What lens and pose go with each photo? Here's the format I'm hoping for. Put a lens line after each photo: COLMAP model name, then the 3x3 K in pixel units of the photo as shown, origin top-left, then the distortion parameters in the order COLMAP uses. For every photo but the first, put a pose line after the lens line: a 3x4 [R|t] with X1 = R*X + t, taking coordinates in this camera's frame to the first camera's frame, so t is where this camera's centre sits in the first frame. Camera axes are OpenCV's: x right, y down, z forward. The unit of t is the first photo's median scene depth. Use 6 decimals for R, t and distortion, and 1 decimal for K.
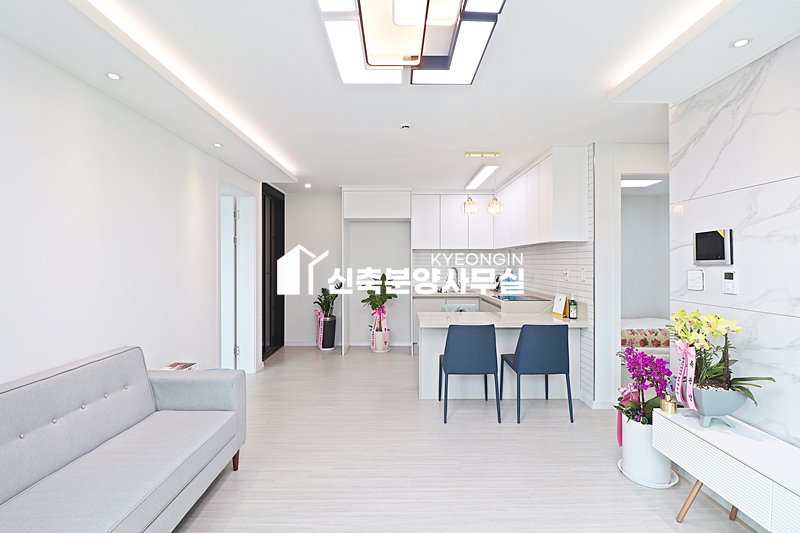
lens RADIAL K [[373.5, 0, 401.6], [0, 373.5, 260.2], [0, 0, 1]] dist [0.008588, -0.015561]
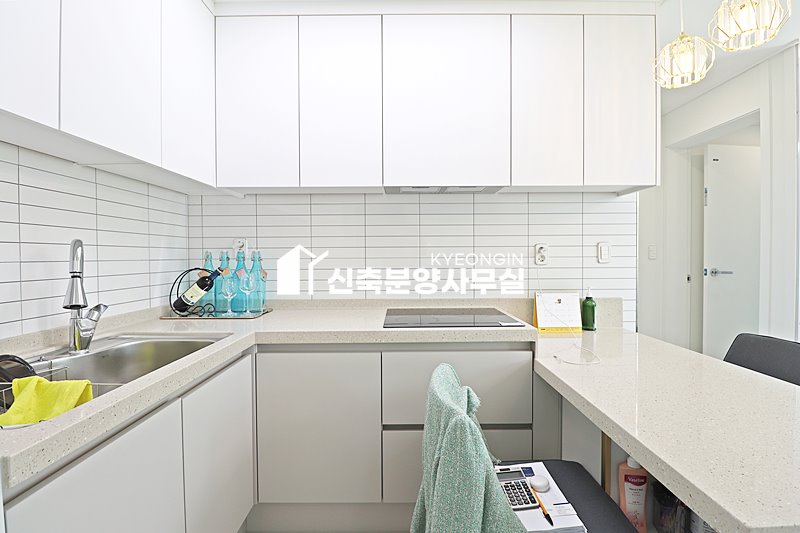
lens RADIAL K [[373.5, 0, 401.6], [0, 373.5, 260.2], [0, 0, 1]] dist [0.008588, -0.015561]
pose [[0.013284, -0.013884, 0.999815, -0.084628], [0.000231, 0.999904, 0.013883, 0.033572], [-0.999912, 0.000047, 0.013286, 0.991909]]
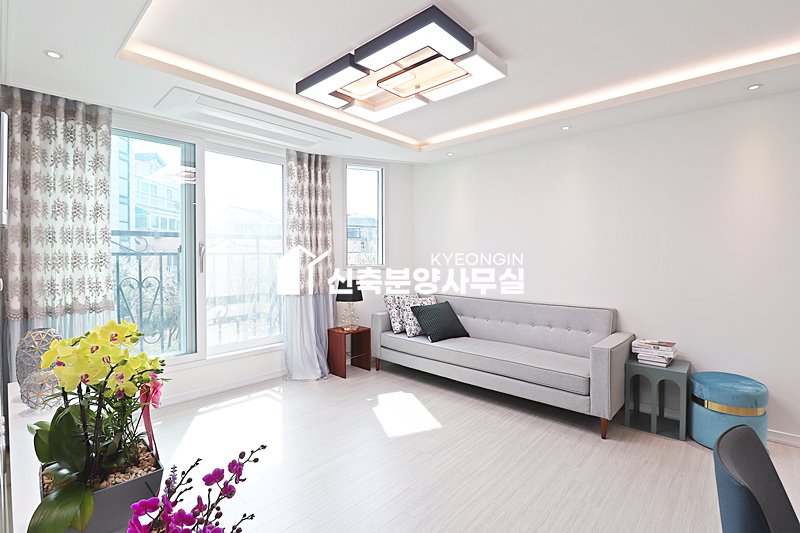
lens RADIAL K [[376.9, 0, 402.7], [0, 376.9, 256.7], [0, 0, 1]] dist [0.000717, -0.017323]
pose [[-0.686978, 0.009613, -0.726614, 0.365720], [0.012024, 0.999926, 0.001861, 0.016507], [0.726578, -0.007459, -0.687043, 0.666162]]
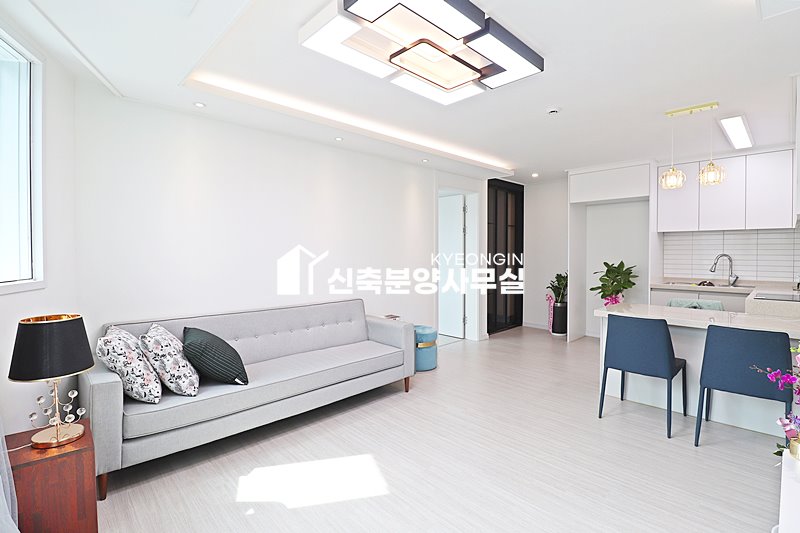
lens RADIAL K [[376.9, 0, 402.7], [0, 376.9, 256.7], [0, 0, 1]] dist [0.000717, -0.017323]
pose [[0.685378, 0.009931, -0.728120, 0.299025], [0.006776, 0.999777, 0.020014, 0.006510], [0.728156, -0.018651, 0.685158, 0.002207]]
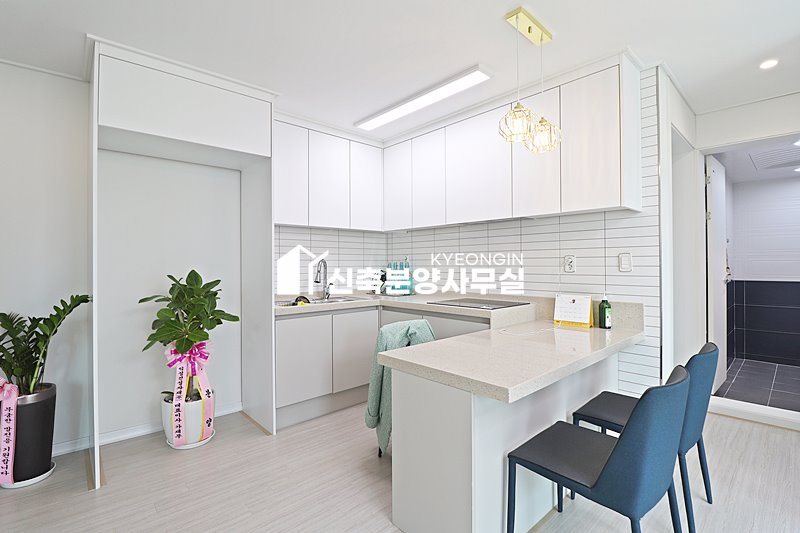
lens RADIAL K [[373.5, 0, 401.6], [0, 373.5, 260.2], [0, 0, 1]] dist [0.008588, -0.015561]
pose [[0.748016, 0.002206, 0.663677, -0.197436], [0.001629, 0.999985, -0.005159, 0.029719], [-0.663679, 0.004940, 0.748001, 0.578637]]
